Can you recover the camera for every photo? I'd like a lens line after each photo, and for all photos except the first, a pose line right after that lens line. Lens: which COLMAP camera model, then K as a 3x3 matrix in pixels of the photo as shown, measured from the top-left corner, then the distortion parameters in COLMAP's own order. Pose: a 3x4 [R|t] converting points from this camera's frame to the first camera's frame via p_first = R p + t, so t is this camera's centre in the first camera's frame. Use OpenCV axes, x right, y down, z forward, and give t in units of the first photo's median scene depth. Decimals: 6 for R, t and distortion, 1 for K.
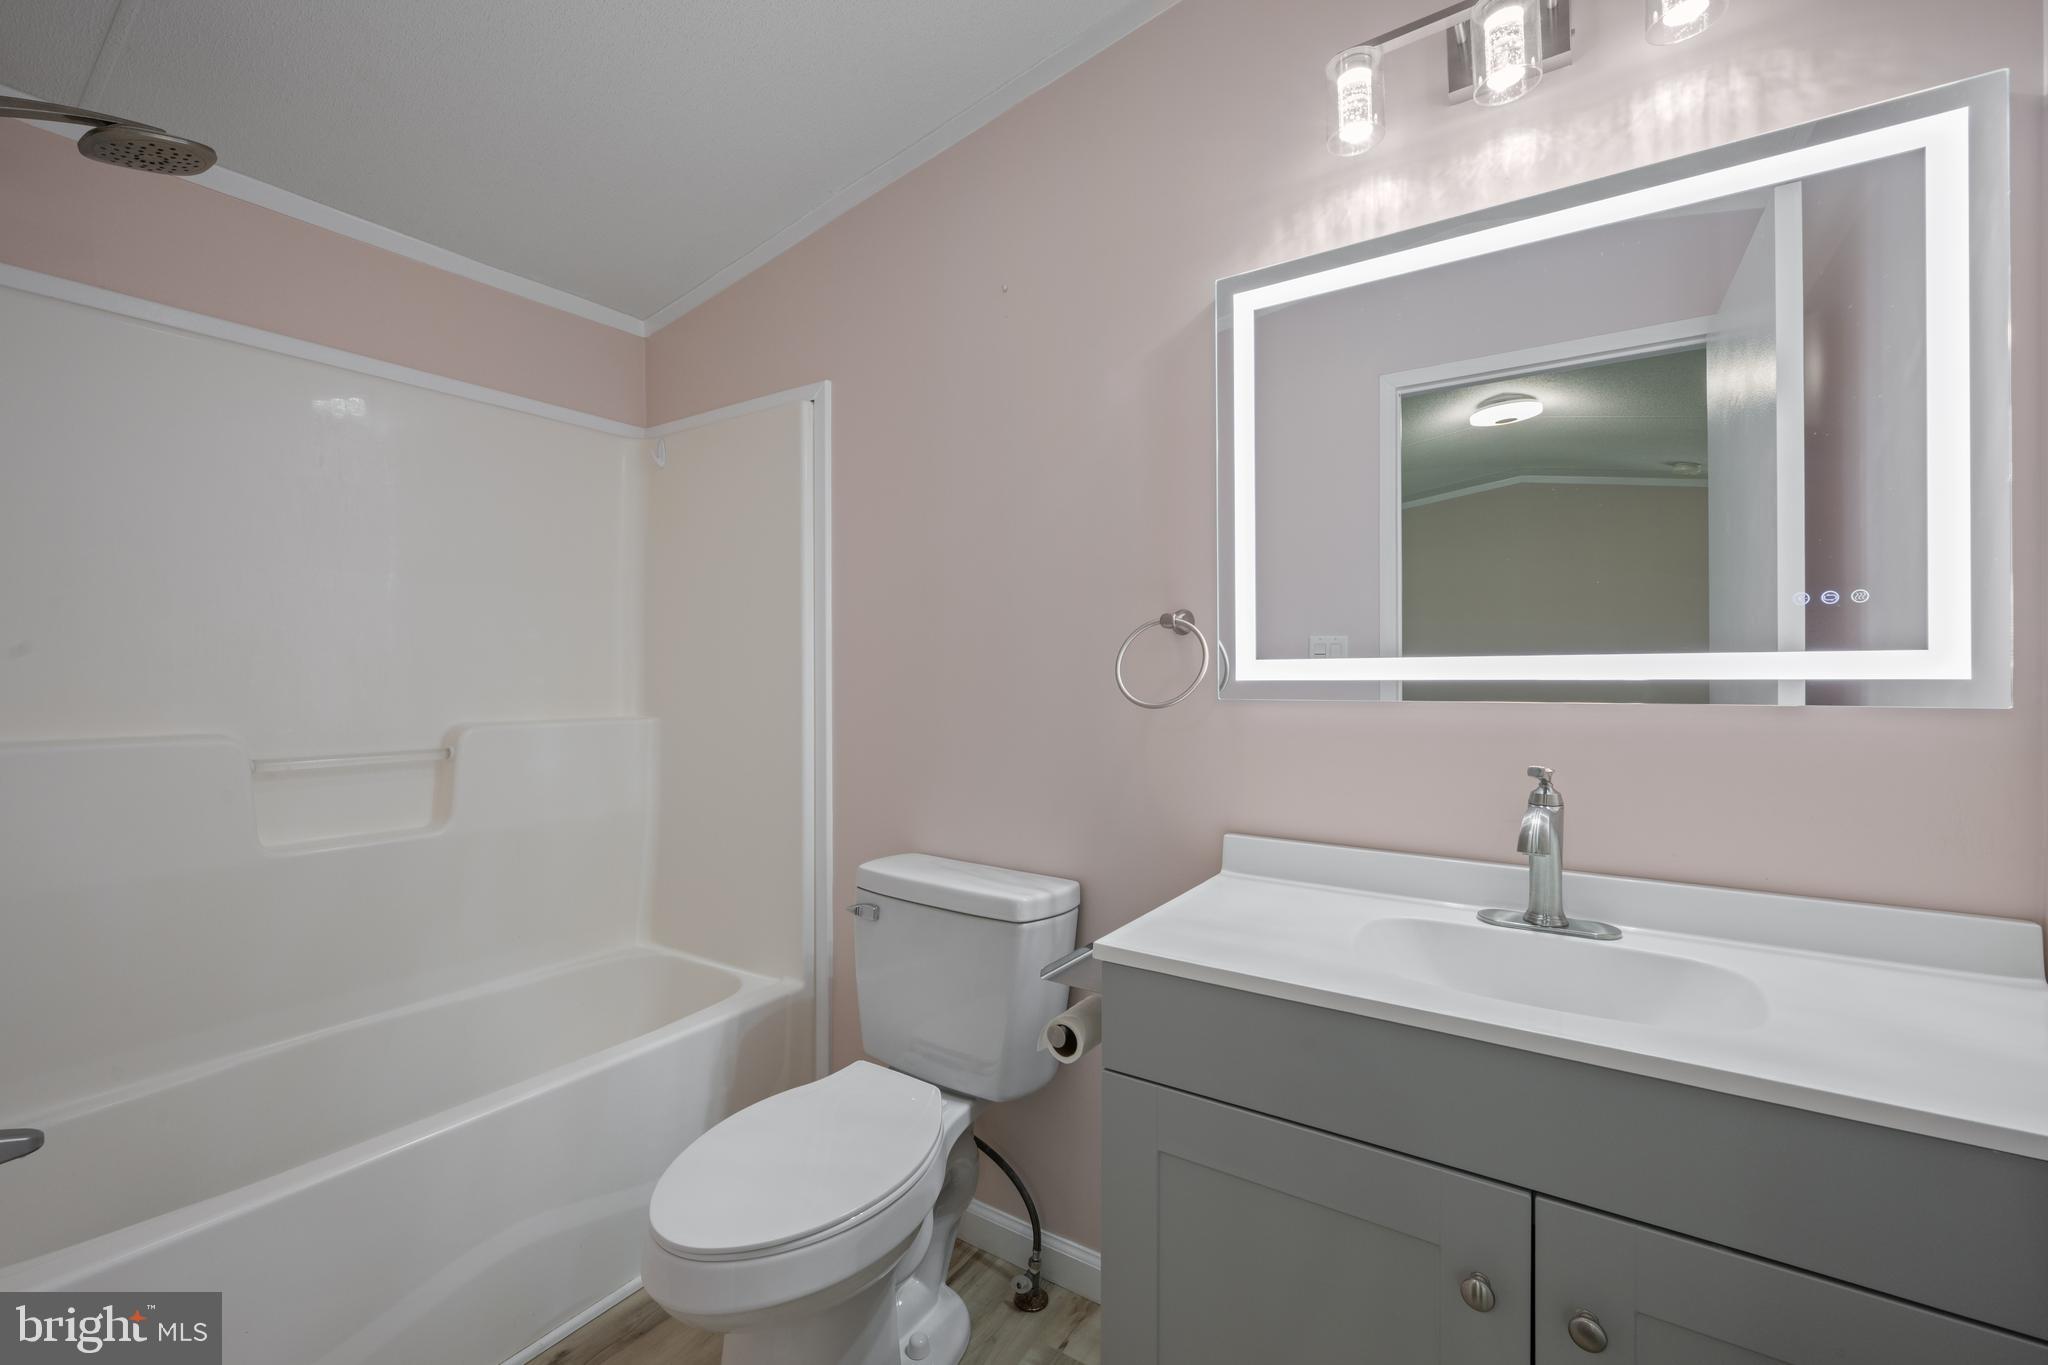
lens RADIAL K [[850.0, 0, 1029.4], [0, 850.0, 690.9], [0, 0, 1]] dist [0.000255, 0.000118]
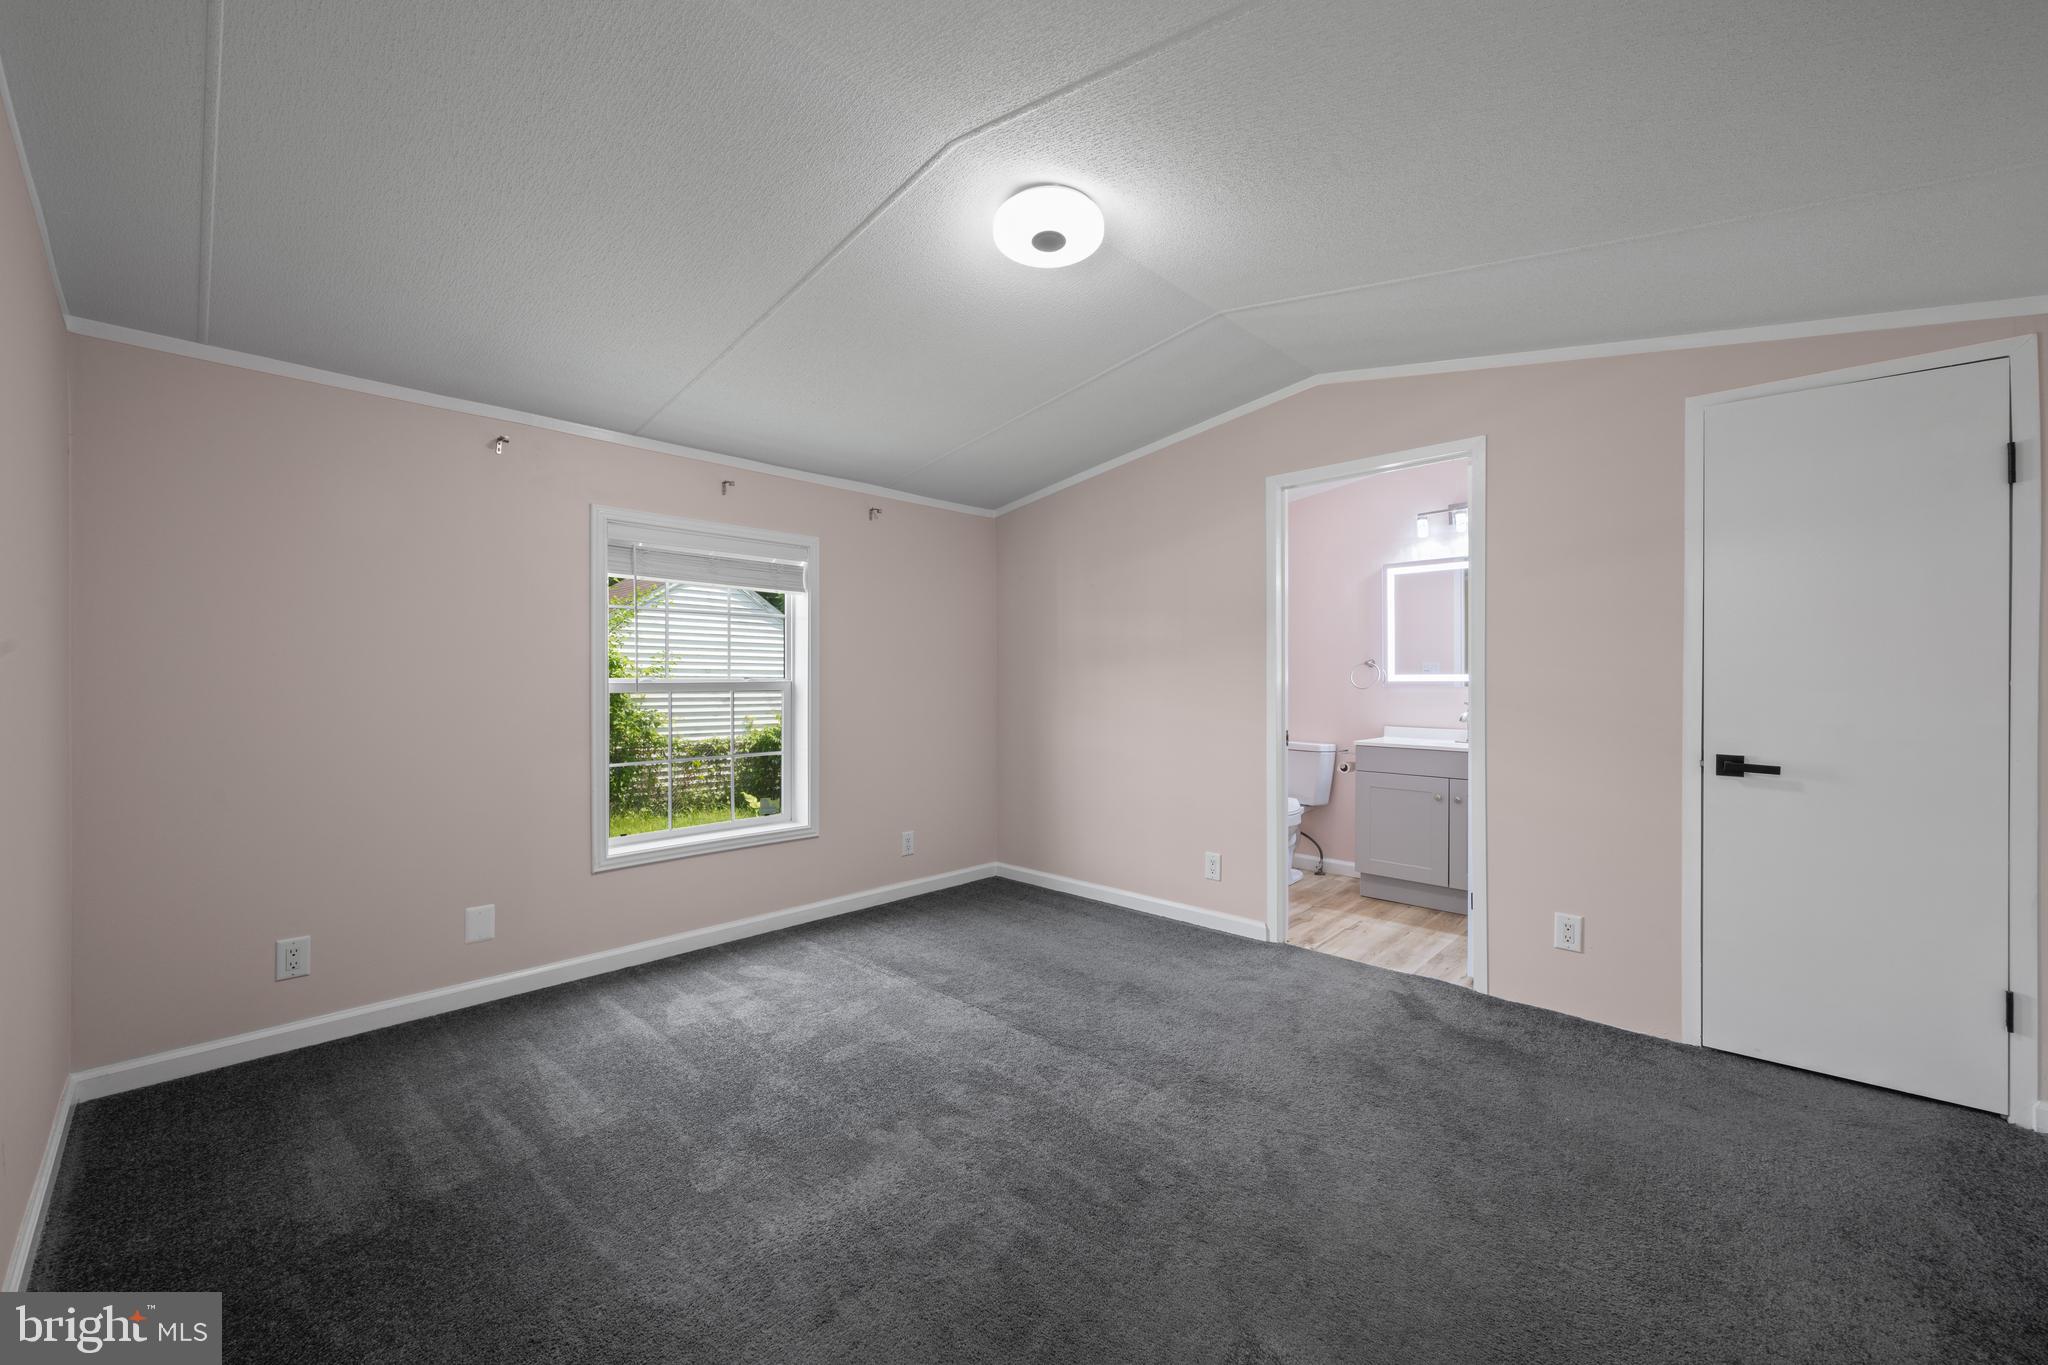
lens RADIAL K [[796.1, 0, 1031.1], [0, 796.1, 679.1], [0, 0, 1]] dist [0.000538, 0.000009]
pose [[0.984680, 0.008054, -0.174187, -0.591319], [-0.011442, 0.999764, -0.018459, 0.052578], [0.173997, 0.020169, 0.984540, -2.315078]]
